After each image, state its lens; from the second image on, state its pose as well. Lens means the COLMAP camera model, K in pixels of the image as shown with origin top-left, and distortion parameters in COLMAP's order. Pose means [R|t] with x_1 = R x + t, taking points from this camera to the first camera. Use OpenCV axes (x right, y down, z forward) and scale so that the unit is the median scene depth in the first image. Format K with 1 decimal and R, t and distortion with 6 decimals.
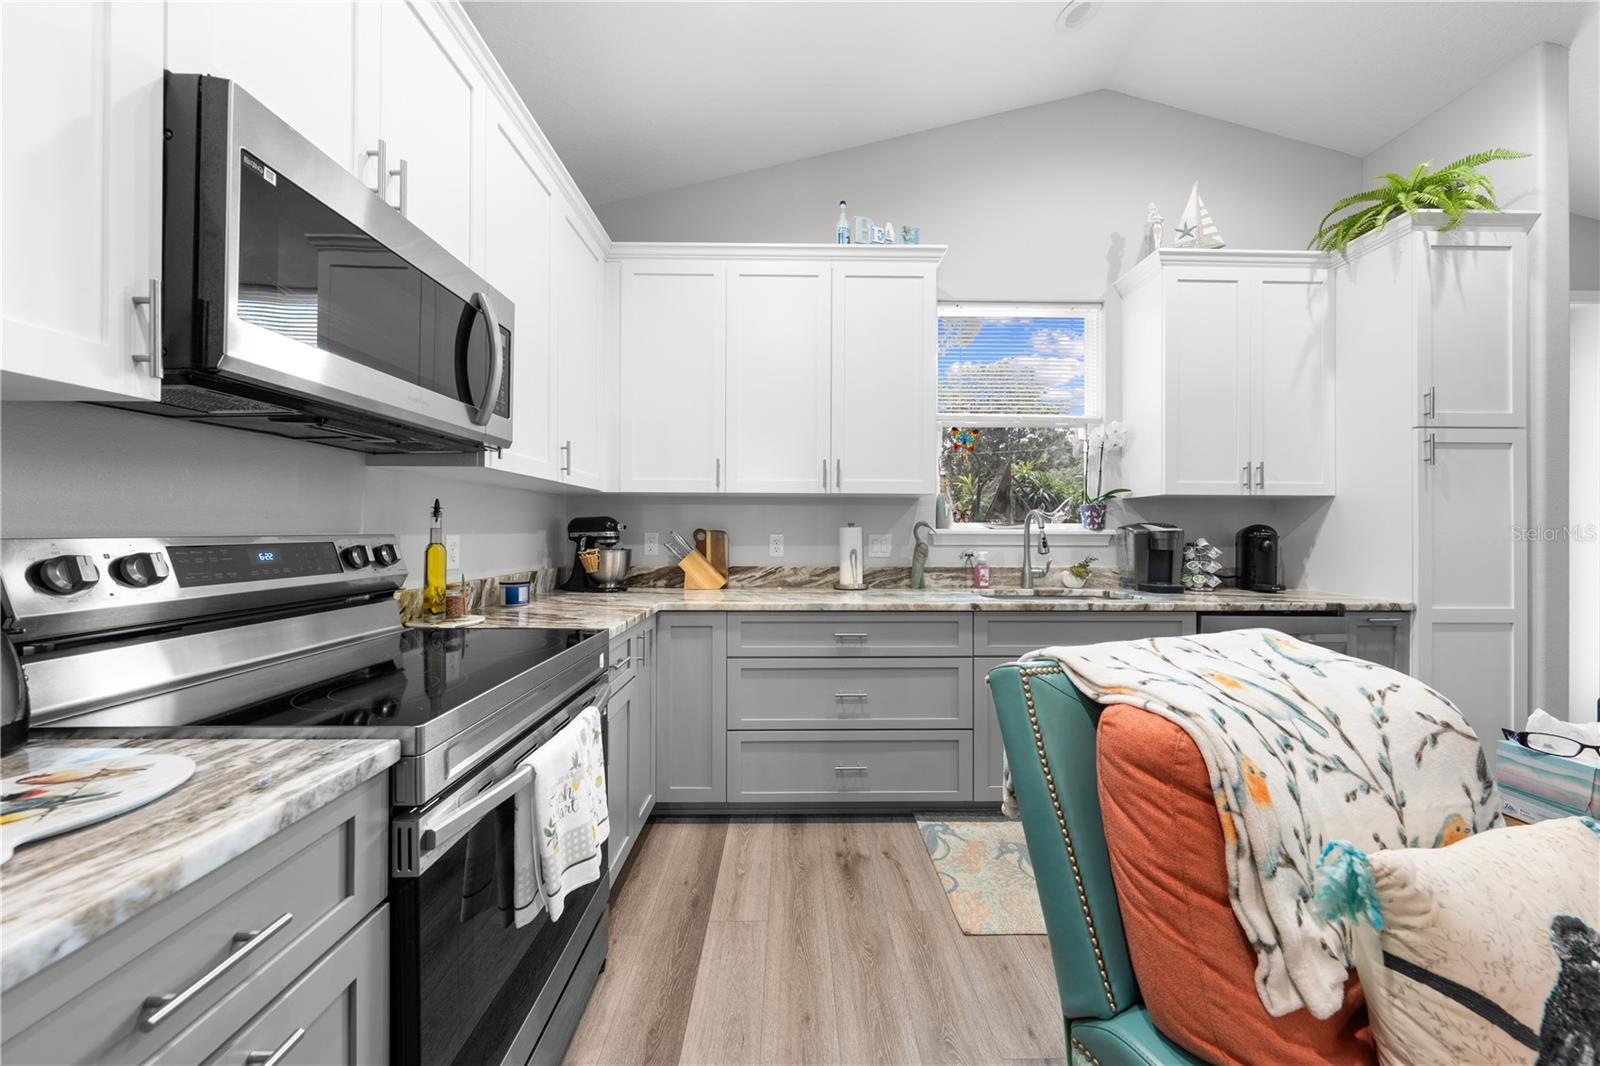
lens RADIAL K [[540.3, 0, 803.9], [0, 540.3, 526.9], [0, 0, 1]] dist [-0.002881, 0.000173]
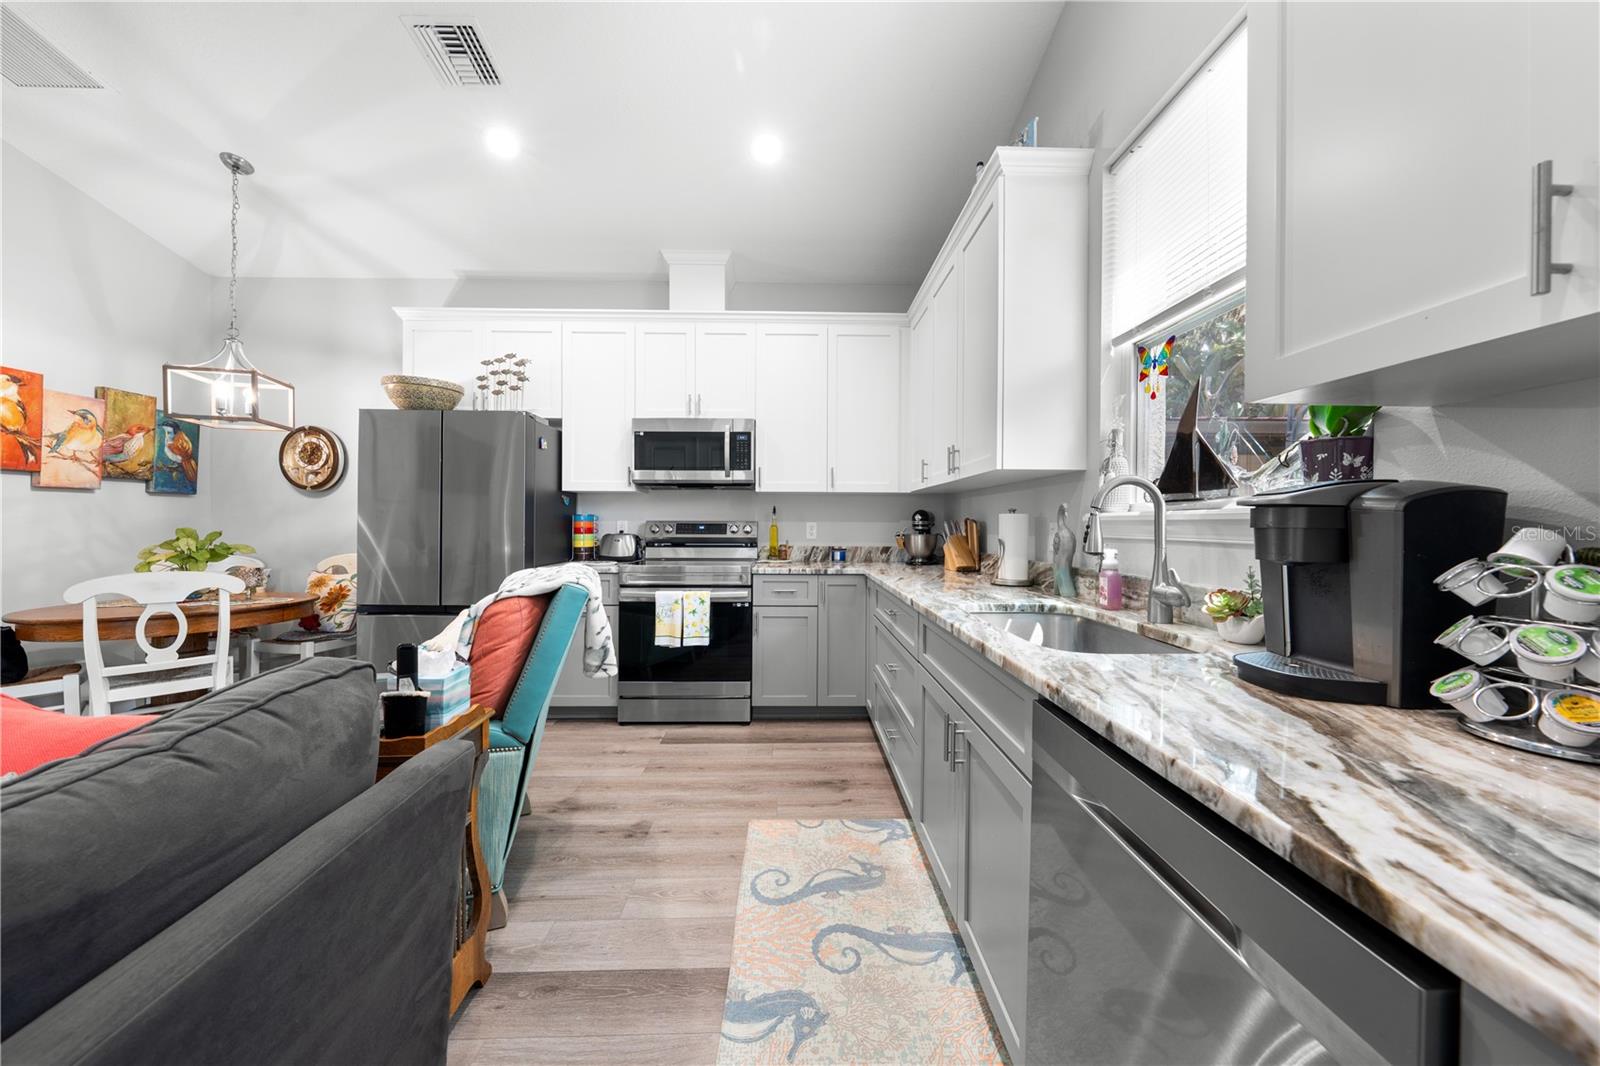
lens RADIAL K [[540.3, 0, 806.8], [0, 540.3, 528.4], [0, 0, 1]] dist [-0.002881, 0.000173]
pose [[0.011759, 0.007233, -0.999905, 1.007165], [0.002653, 0.999970, 0.007265, 0.018135], [0.999927, -0.002738, 0.011740, 0.701472]]
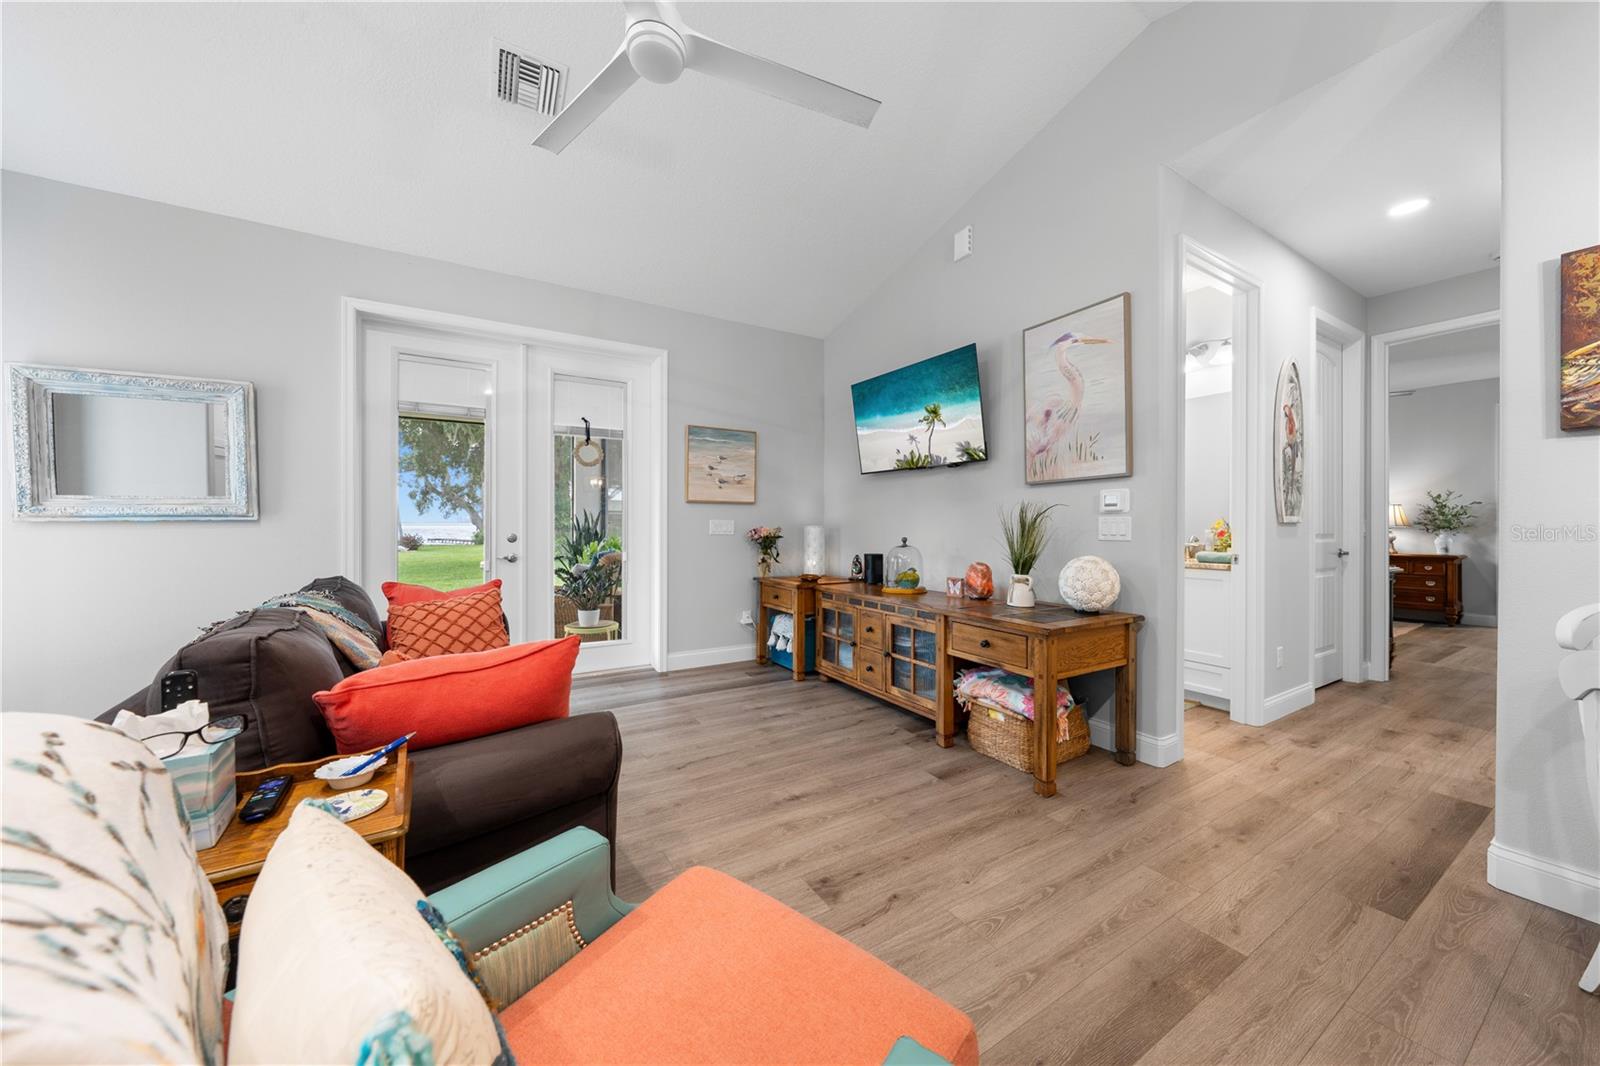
lens RADIAL K [[556.7, 0, 804.2], [0, 556.7, 524.5], [0, 0, 1]] dist [-0.003425, 0.000188]
pose [[-0.503513, -0.002577, 0.863984, 0.080104], [-0.012141, 0.999918, -0.004093, 0.025845], [-0.863903, -0.012550, -0.503503, 0.214516]]
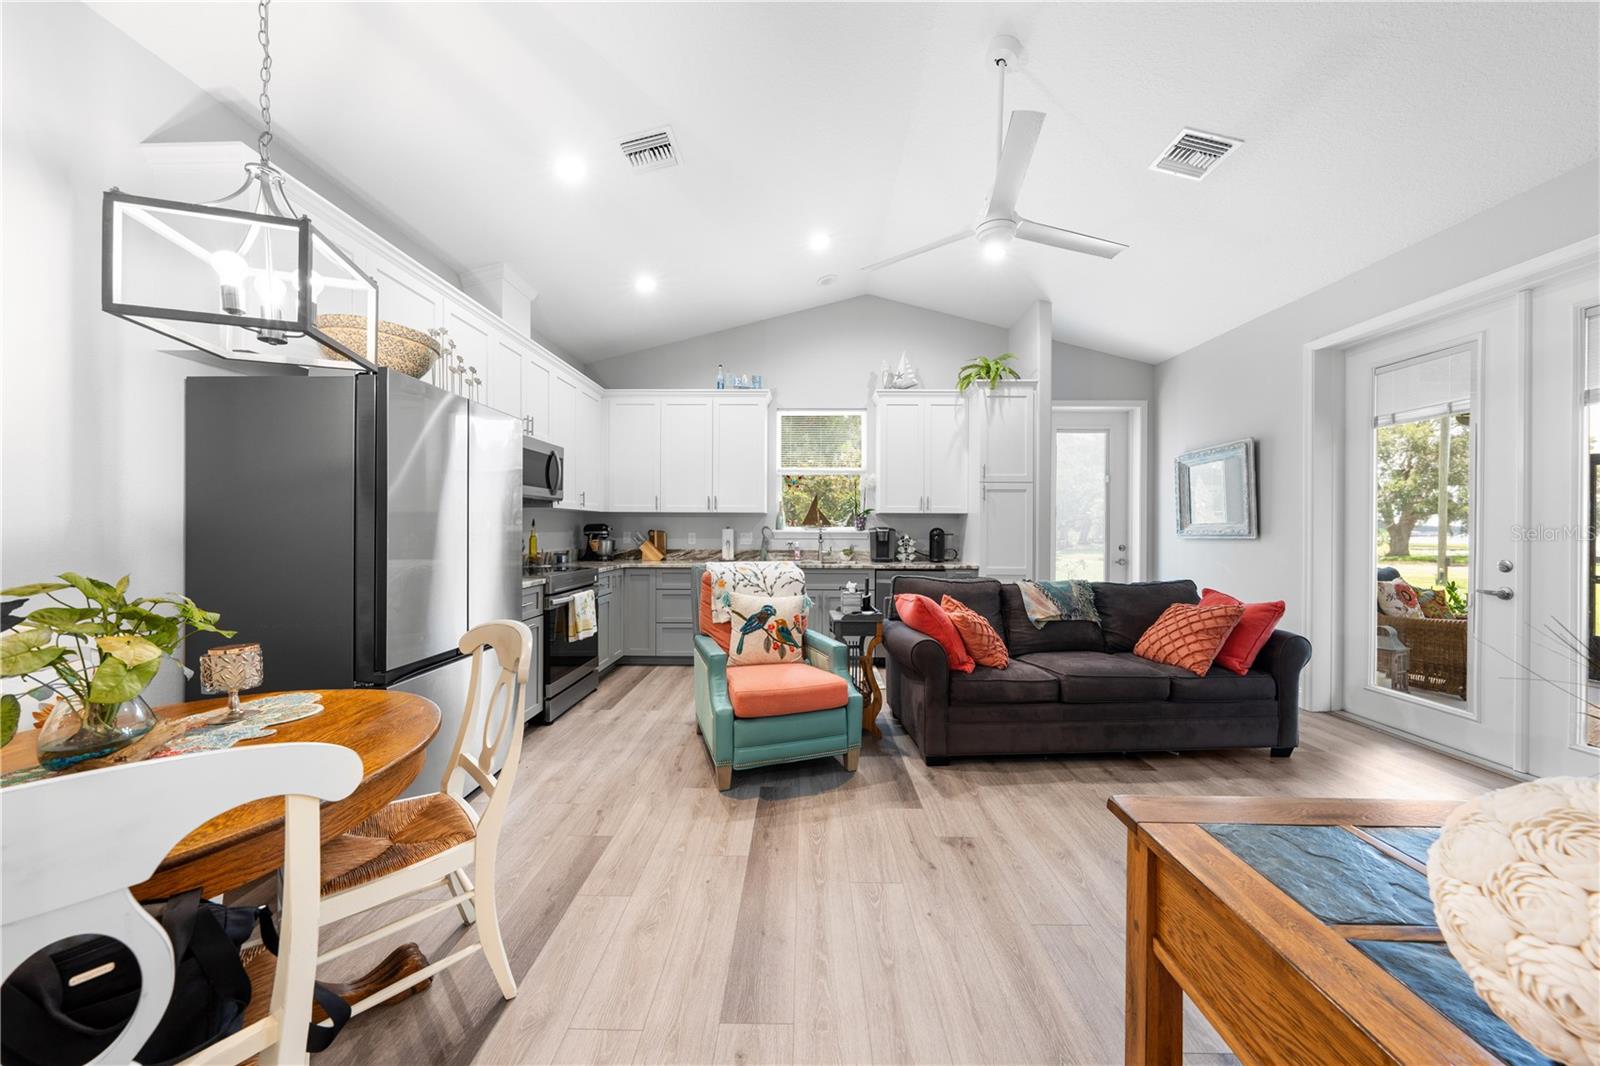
lens RADIAL K [[540.3, 0, 804.8], [0, 540.3, 528.7], [0, 0, 1]] dist [-0.002881, 0.000173]
pose [[0.999652, 0.000619, -0.026384, 0.440159], [-0.000414, 0.999970, 0.007778, -0.016841], [0.026388, -0.007764, 0.999622, -0.992220]]
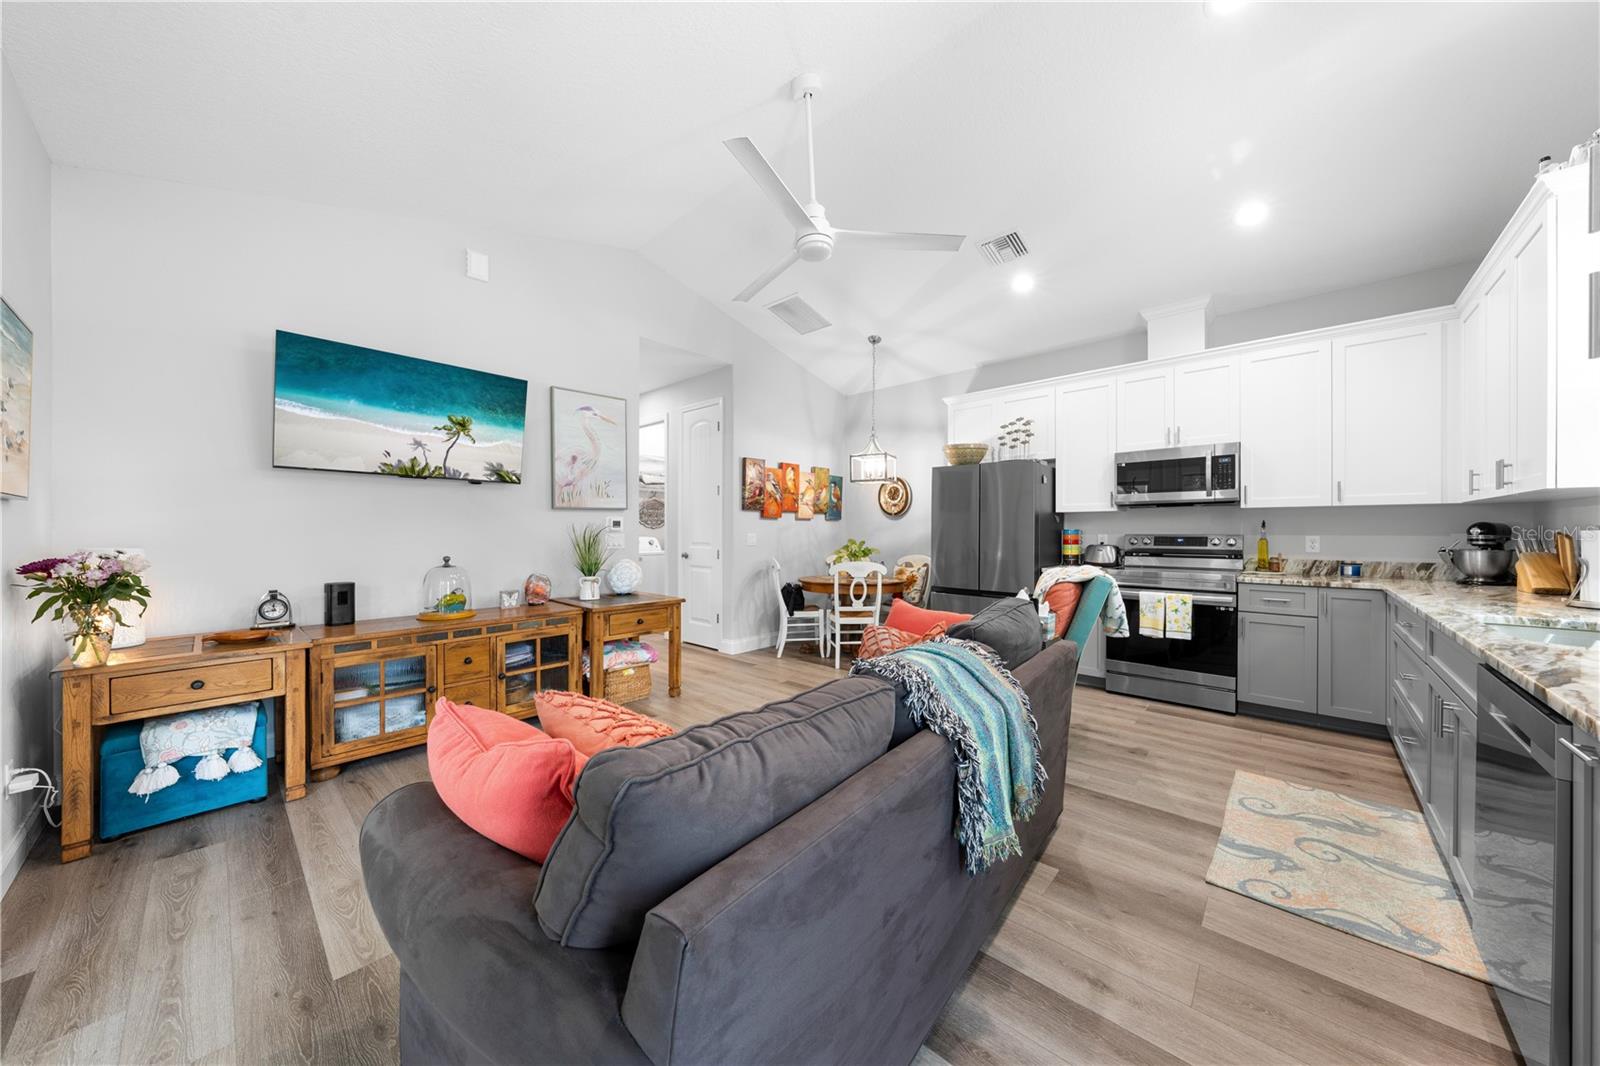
lens RADIAL K [[540.3, 0, 800.6], [0, 540.3, 531.7], [0, 0, 1]] dist [-0.002881, 0.000173]
pose [[-0.692573, 0.000381, -0.721347, 1.548243], [0.004897, 0.999979, -0.004174, 0.000686], [0.721331, -0.006424, -0.692561, 0.742080]]
